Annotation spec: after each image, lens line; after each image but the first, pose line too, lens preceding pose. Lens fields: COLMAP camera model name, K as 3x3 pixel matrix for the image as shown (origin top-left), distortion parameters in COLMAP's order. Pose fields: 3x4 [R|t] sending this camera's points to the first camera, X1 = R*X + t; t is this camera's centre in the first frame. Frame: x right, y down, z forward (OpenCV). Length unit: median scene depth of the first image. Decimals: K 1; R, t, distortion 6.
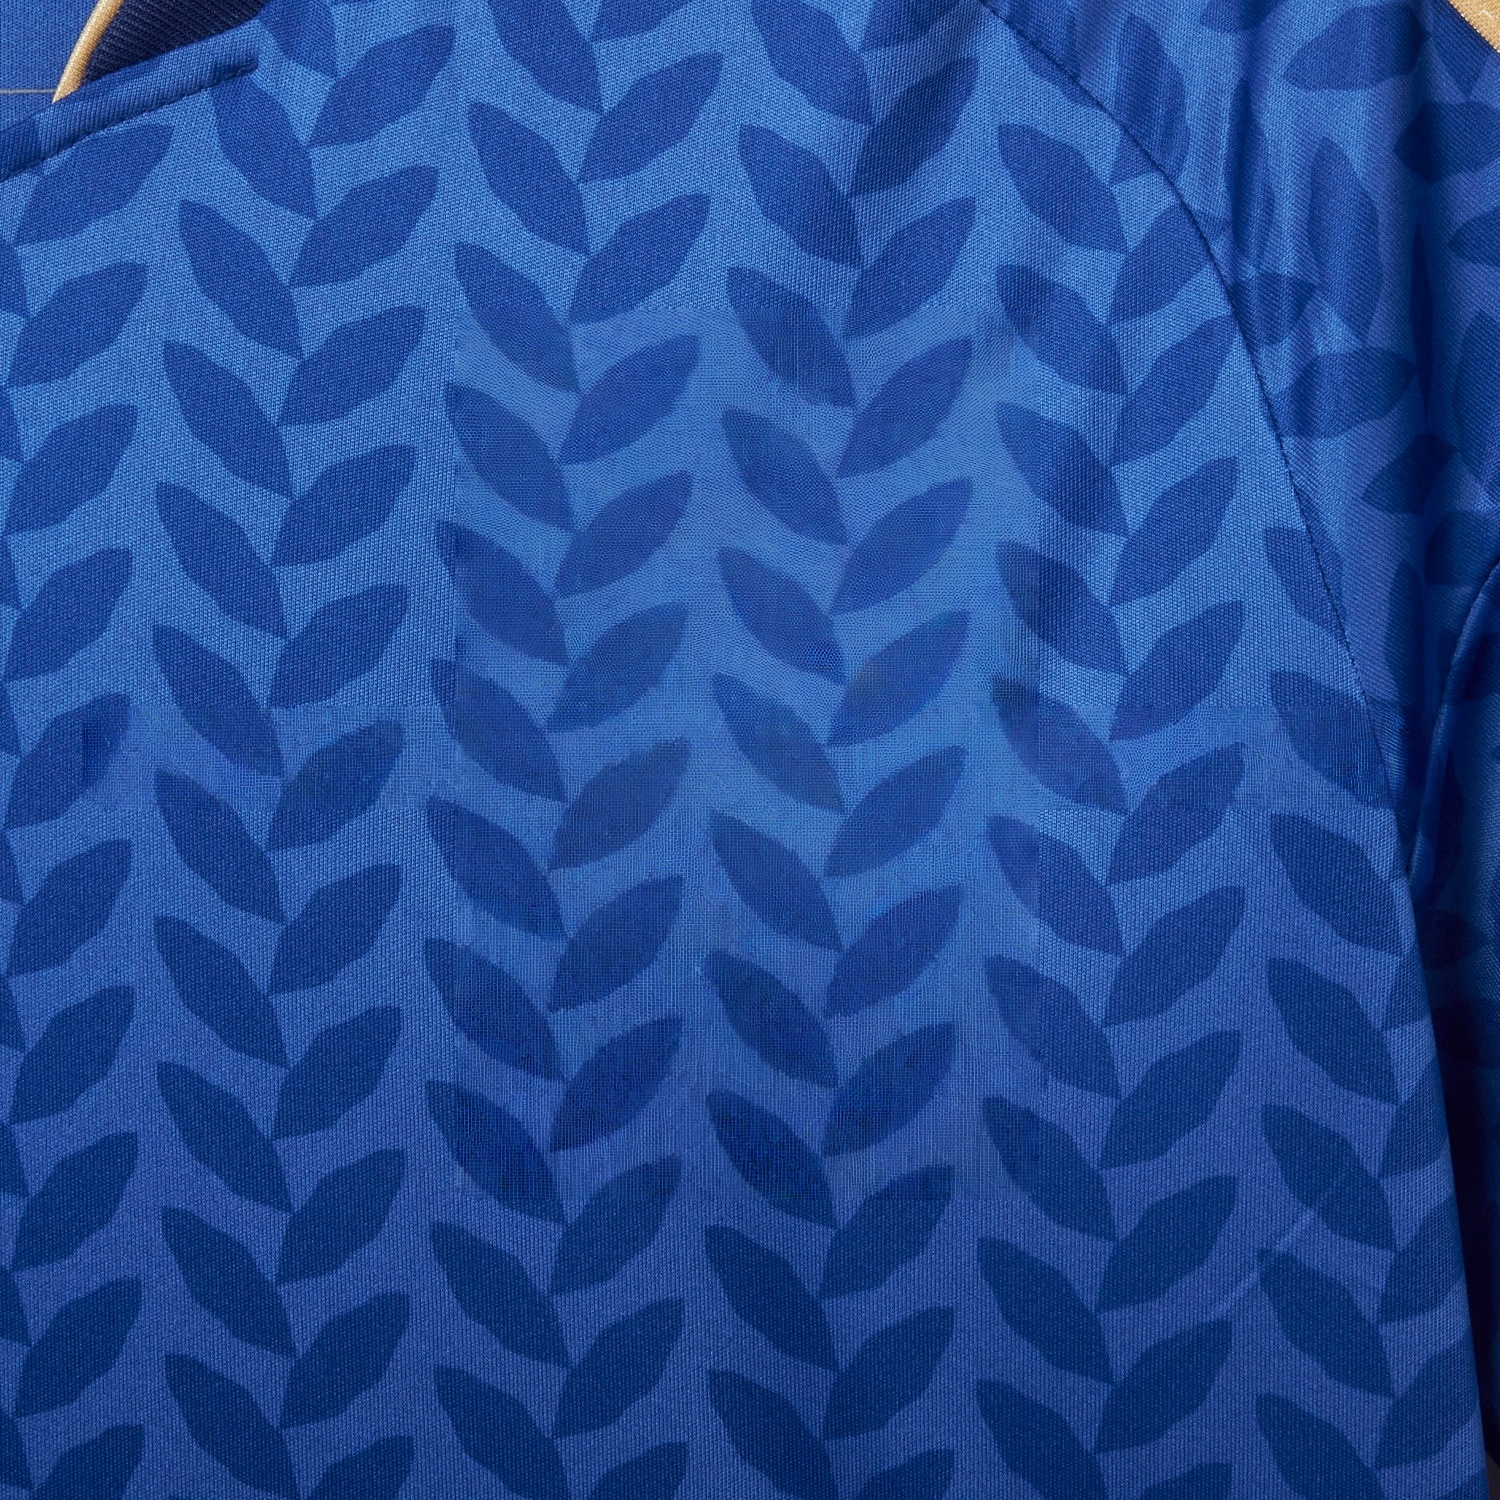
lens RADIAL K [[3580.1, 0, 750.0], [0, 3580.1, 750.0], [0, 0, 1]] dist [-0.074670, -0.121505]
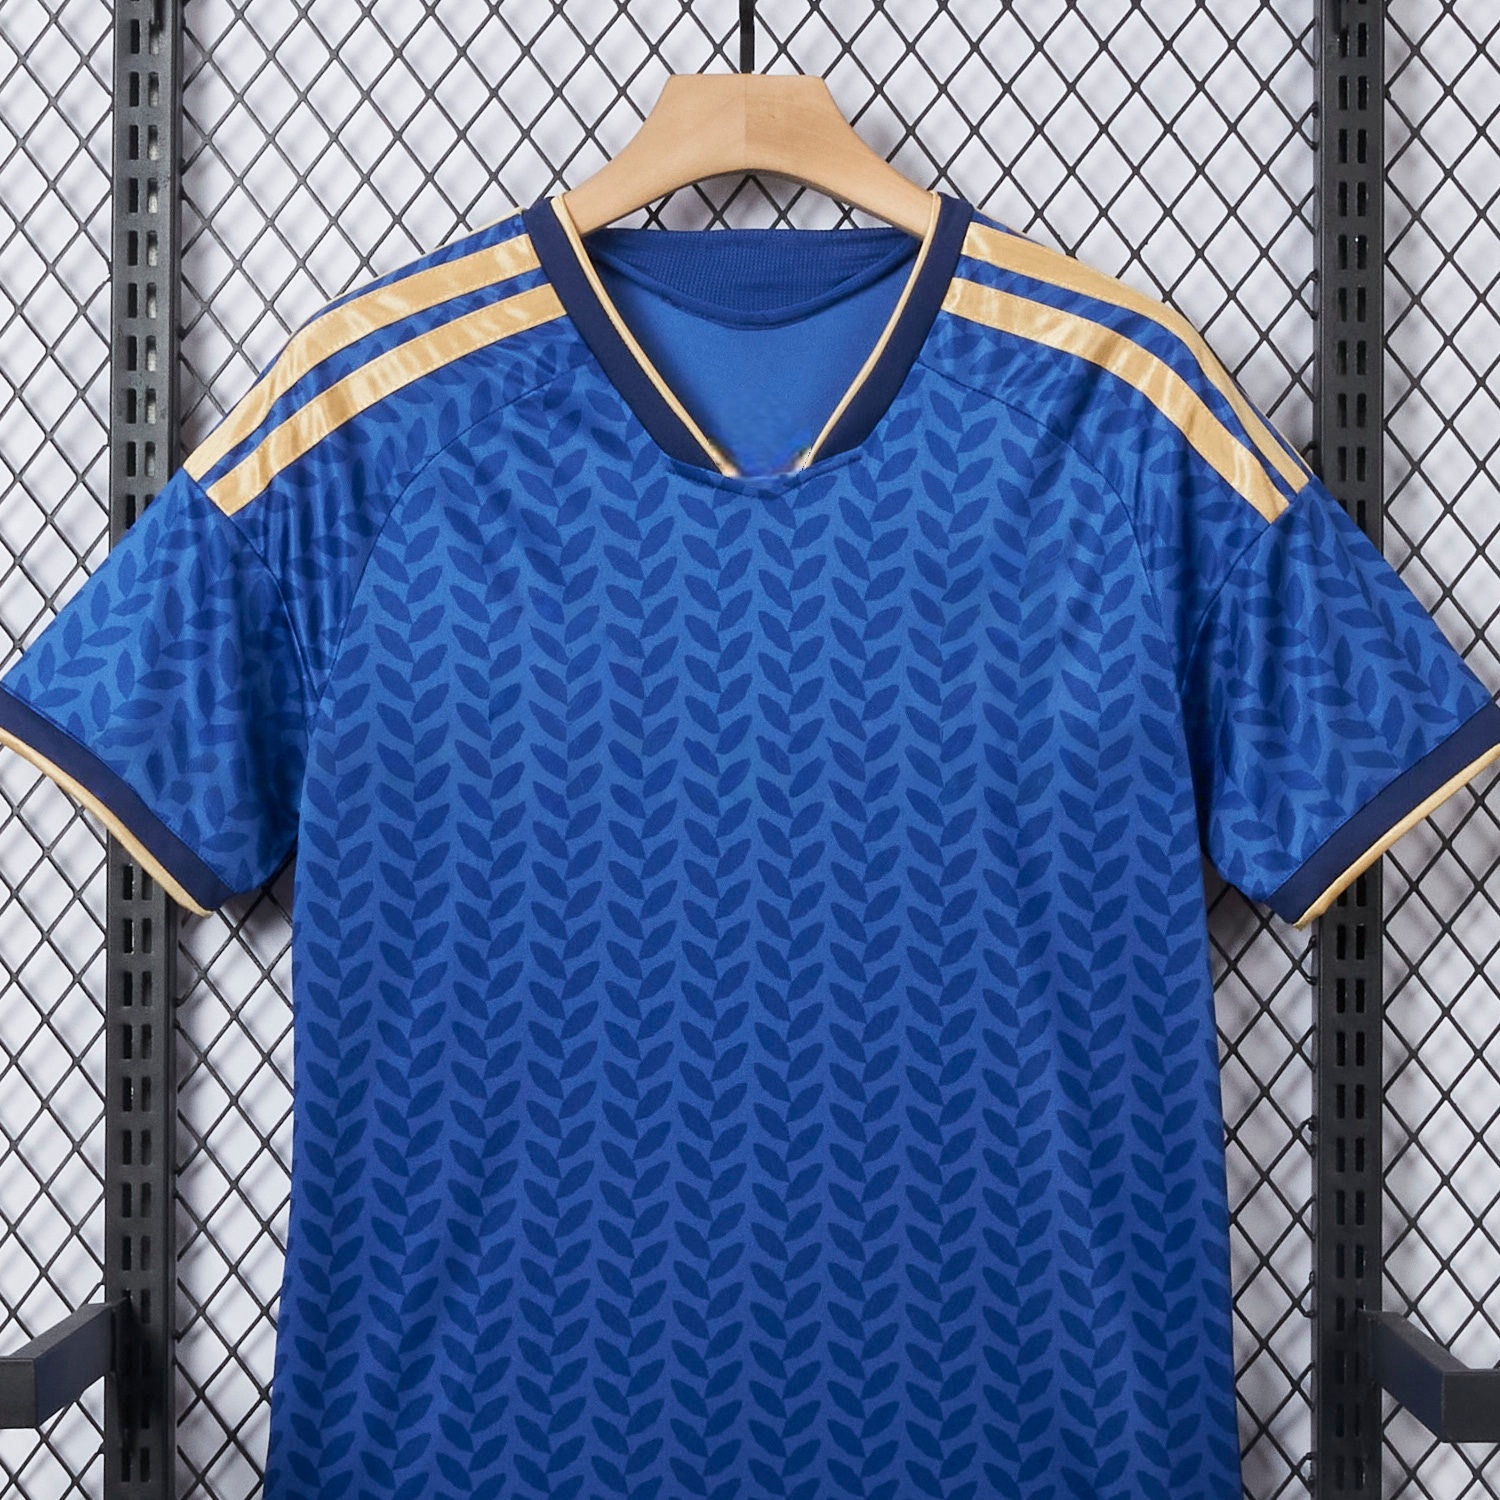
lens RADIAL K [[3580.1, 0, 750.0], [0, 3580.1, 750.0], [0, 0, 1]] dist [-0.074670, -0.121505]
pose [[0.997859, 0.015856, -0.063451, -0.018525], [-0.014436, 0.999637, 0.022766, 0.017952], [0.063789, -0.021802, 0.997725, -2.566165]]
